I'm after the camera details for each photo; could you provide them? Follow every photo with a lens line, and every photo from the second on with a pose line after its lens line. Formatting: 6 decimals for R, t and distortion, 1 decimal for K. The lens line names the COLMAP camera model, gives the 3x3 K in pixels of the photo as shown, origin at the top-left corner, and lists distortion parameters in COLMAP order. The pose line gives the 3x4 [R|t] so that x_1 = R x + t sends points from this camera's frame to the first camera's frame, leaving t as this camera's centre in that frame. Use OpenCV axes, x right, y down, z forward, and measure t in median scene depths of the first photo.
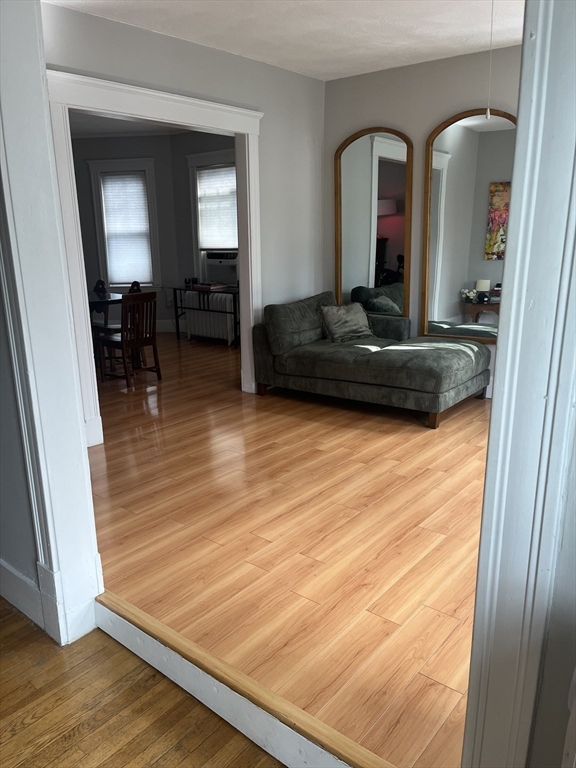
lens RADIAL K [[574.8, 0, 288.9], [0, 574.8, 386.2], [0, 0, 1]] dist [0.040942, -0.047092]
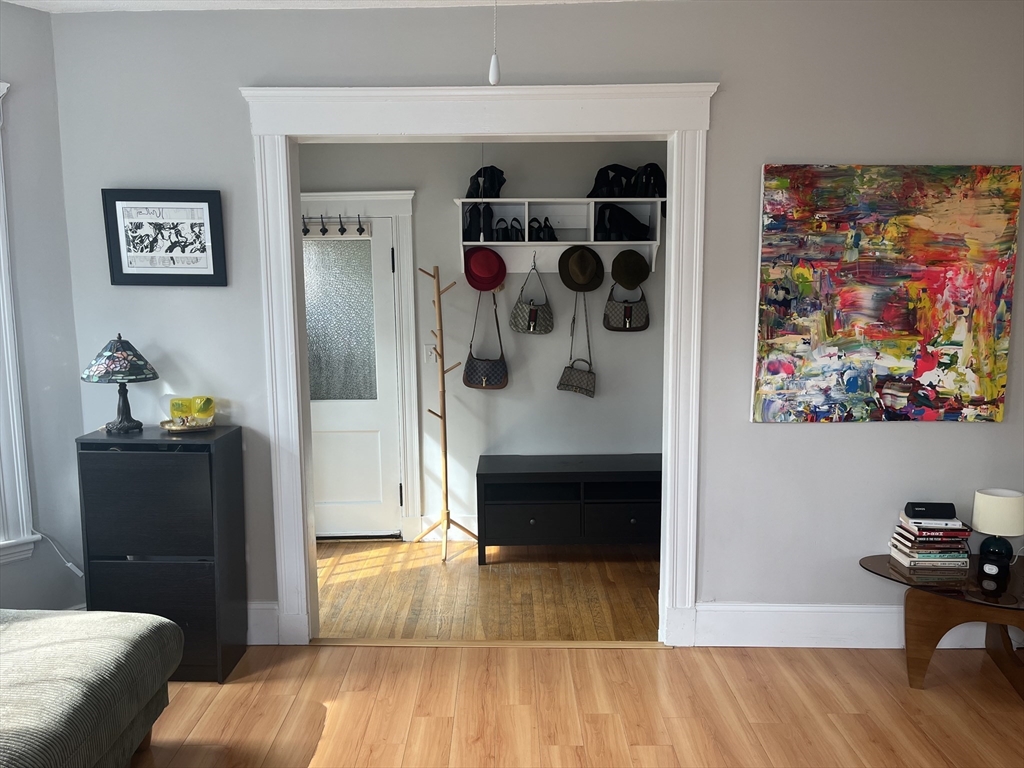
lens RADIAL K [[766.4, 0, 511.0], [0, 766.4, 384.5], [0, 0, 1]] dist [0.040942, -0.047092]
pose [[-0.767947, 0.100649, -0.632556, 0.628860], [-0.147369, 0.933318, 0.327415, -0.435112], [0.623329, 0.344657, -0.701906, 1.362413]]
